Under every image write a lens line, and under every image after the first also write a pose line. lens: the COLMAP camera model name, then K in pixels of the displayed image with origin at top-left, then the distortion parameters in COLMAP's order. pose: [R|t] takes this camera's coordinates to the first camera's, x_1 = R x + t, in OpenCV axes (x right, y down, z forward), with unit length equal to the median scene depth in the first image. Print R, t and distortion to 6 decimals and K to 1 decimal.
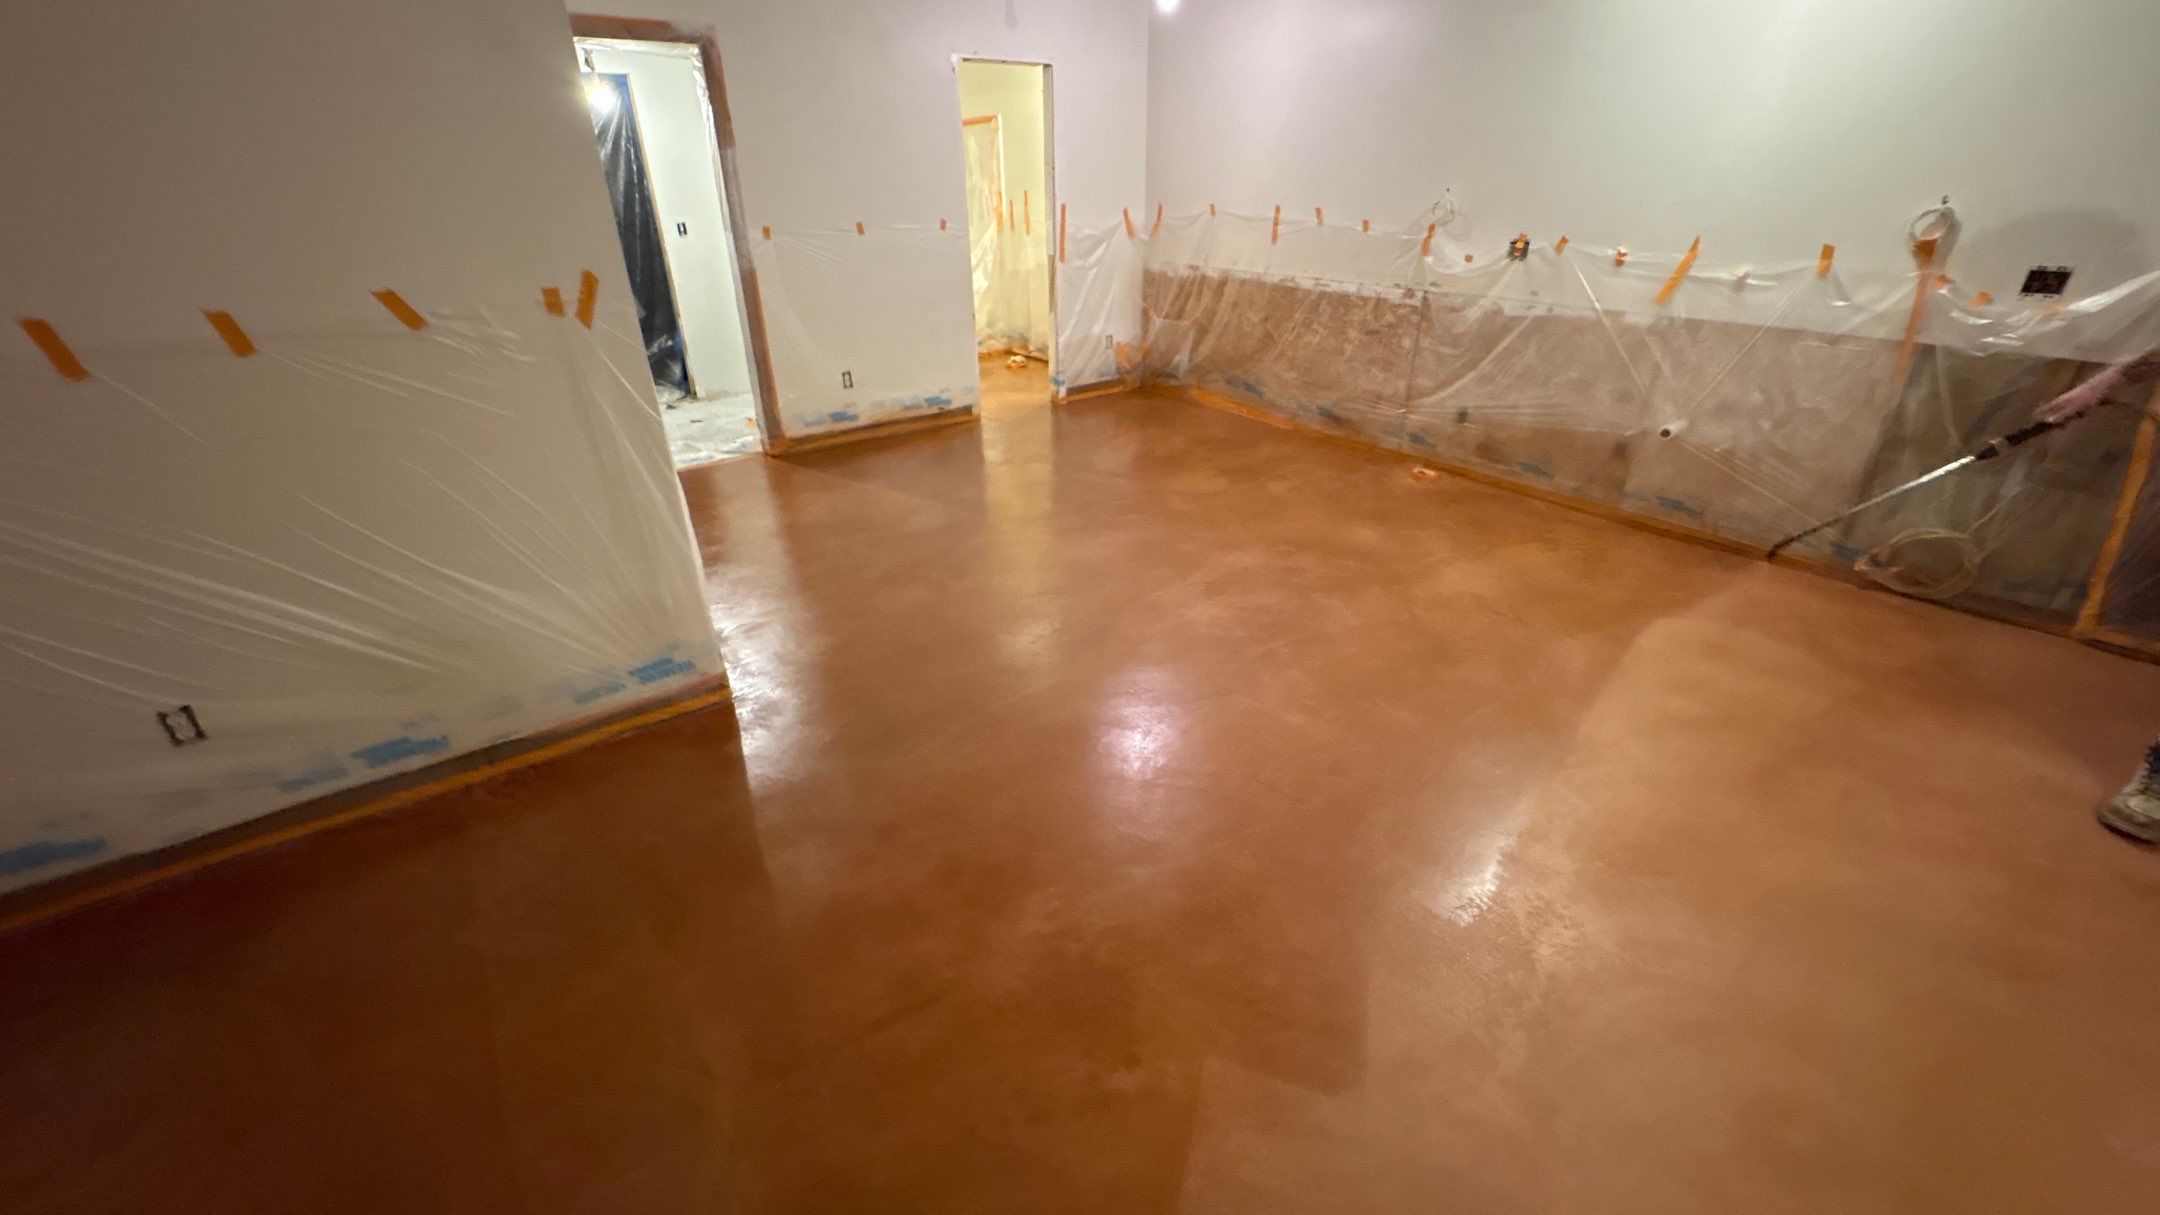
lens RADIAL K [[860.6, 0, 1081.0], [0, 860.6, 605.1], [0, 0, 1]] dist [0.000345, -0.000409]
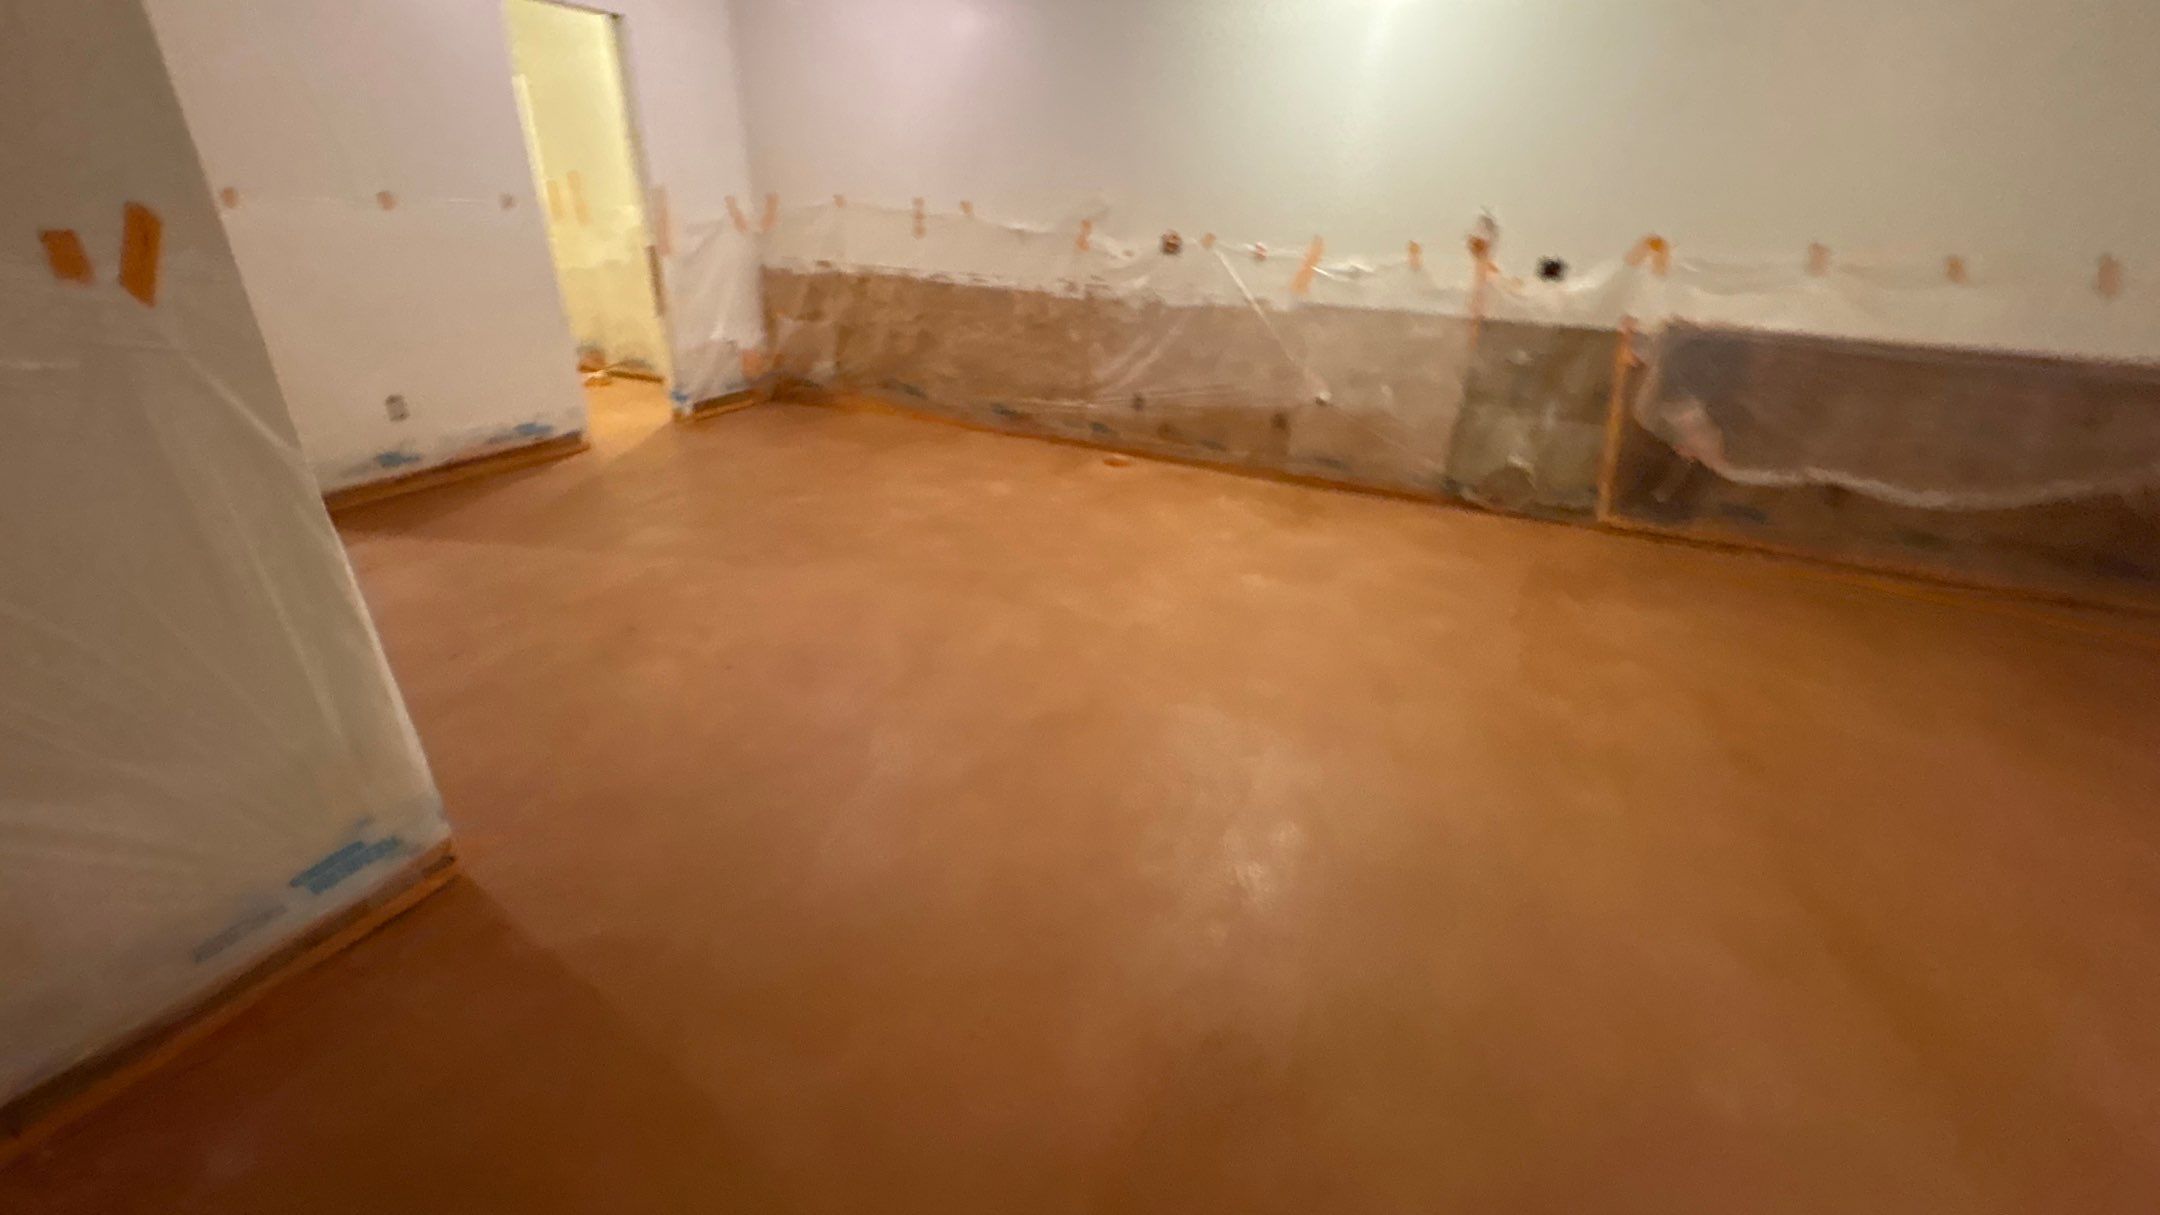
lens RADIAL K [[860.6, 0, 1082.2], [0, 860.6, 607.4], [0, 0, 1]] dist [0.000345, -0.000409]
pose [[0.863694, -0.174274, 0.472928, -0.157330], [0.180153, 0.983076, 0.033255, -0.016927], [-0.470720, 0.056477, 0.880473, 0.104489]]
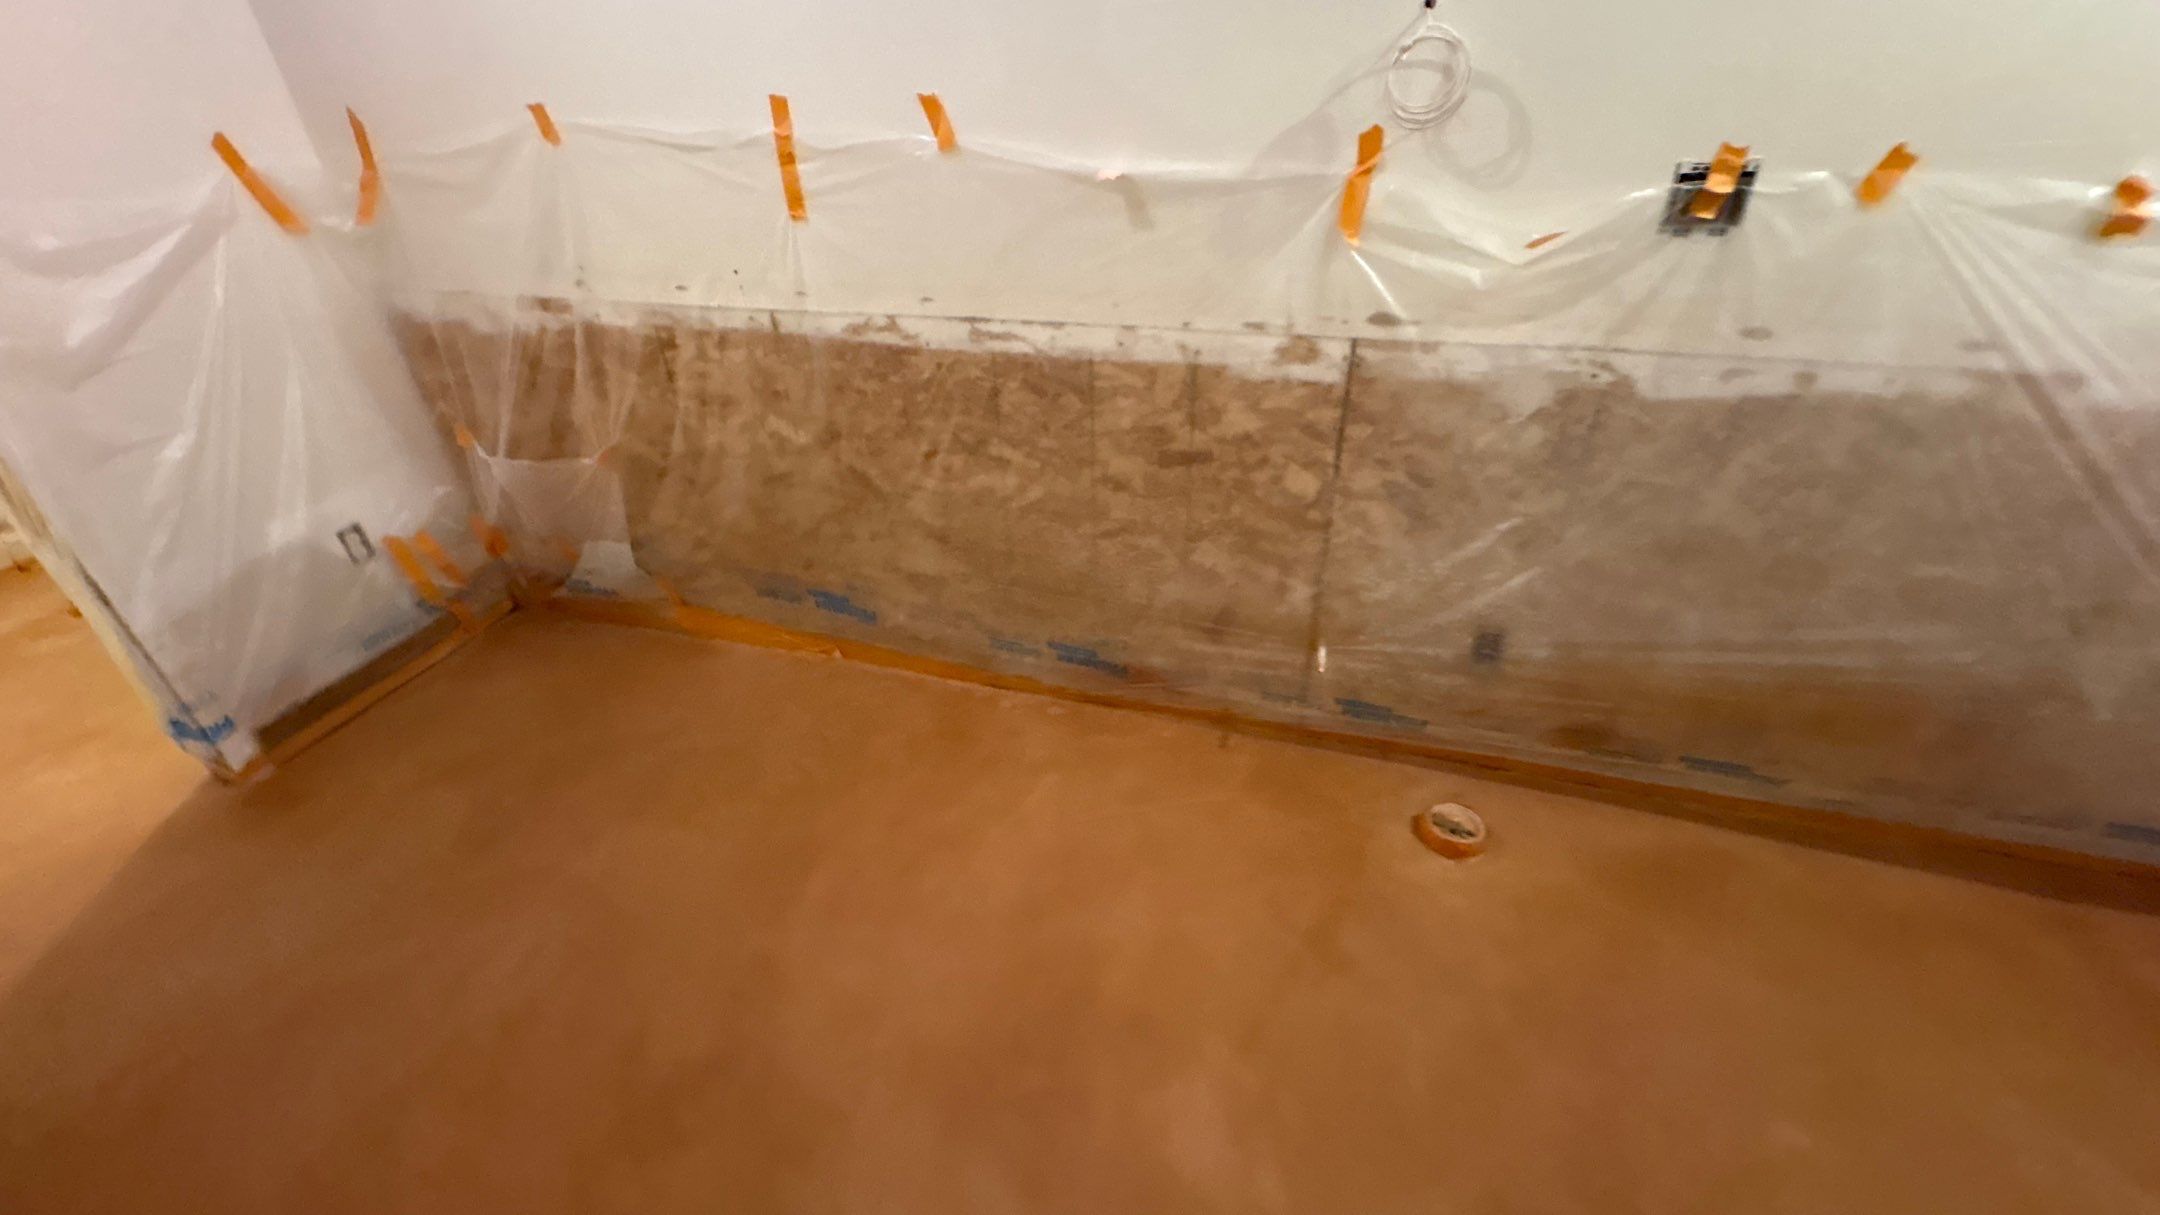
lens RADIAL K [[860.6, 0, 1082.1], [0, 860.6, 612.7], [0, 0, 1]] dist [0.000345, -0.000409]
pose [[0.802497, -0.333184, 0.494962, 0.111551], [0.287505, 0.942835, 0.168530, -0.335273], [-0.522819, 0.007059, 0.852414, 0.736697]]
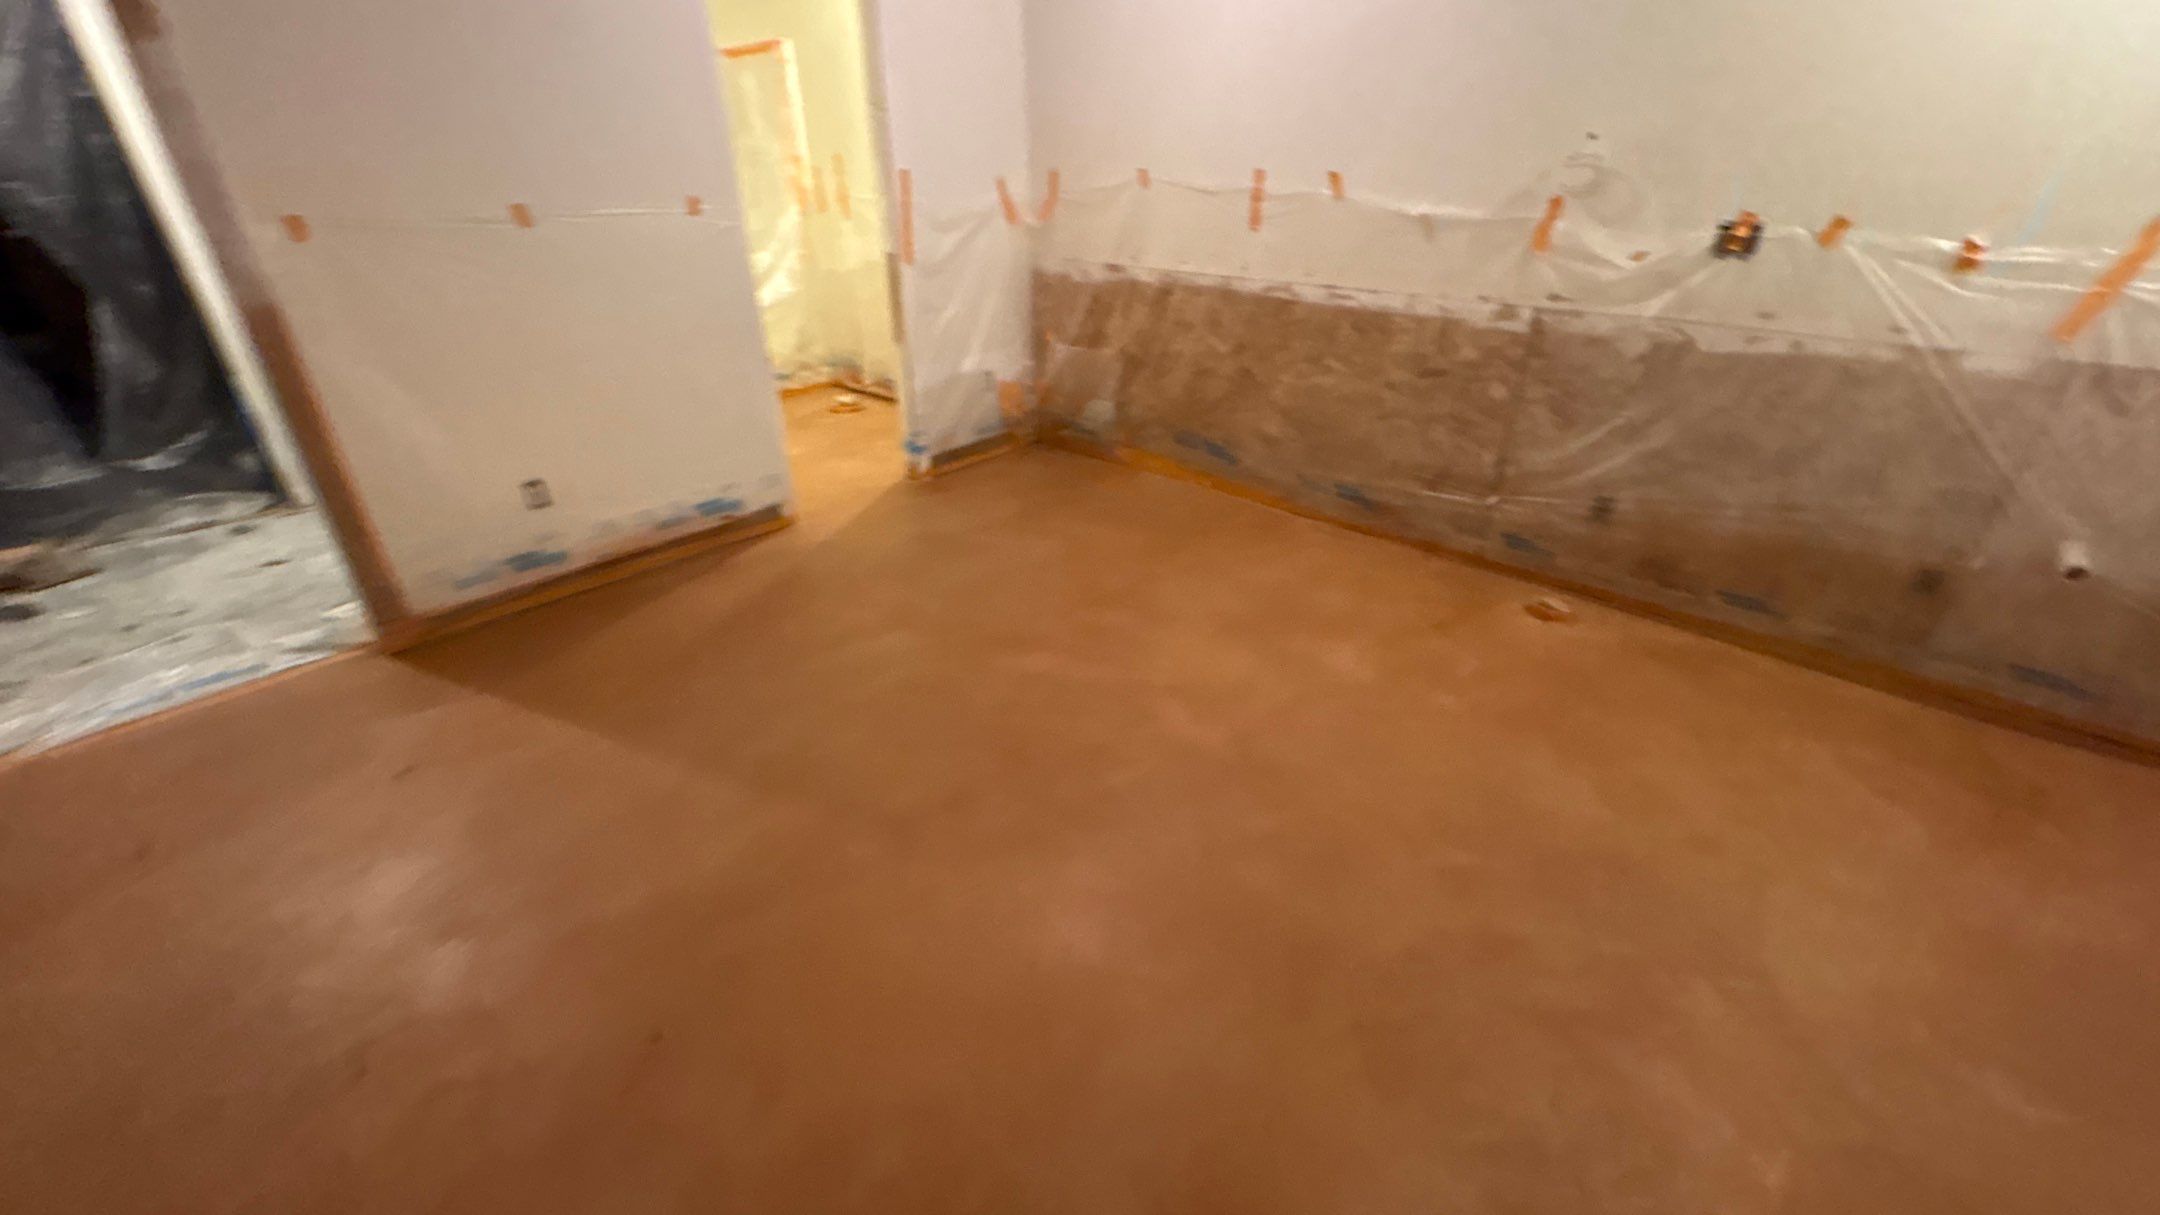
lens RADIAL K [[860.6, 0, 1082.3], [0, 860.6, 606.2], [0, 0, 1]] dist [0.000345, -0.000409]
pose [[0.981220, -0.090029, 0.170595, -0.033316], [0.085956, 0.995813, 0.031124, -0.193888], [-0.172683, -0.015875, 0.984850, 0.435903]]
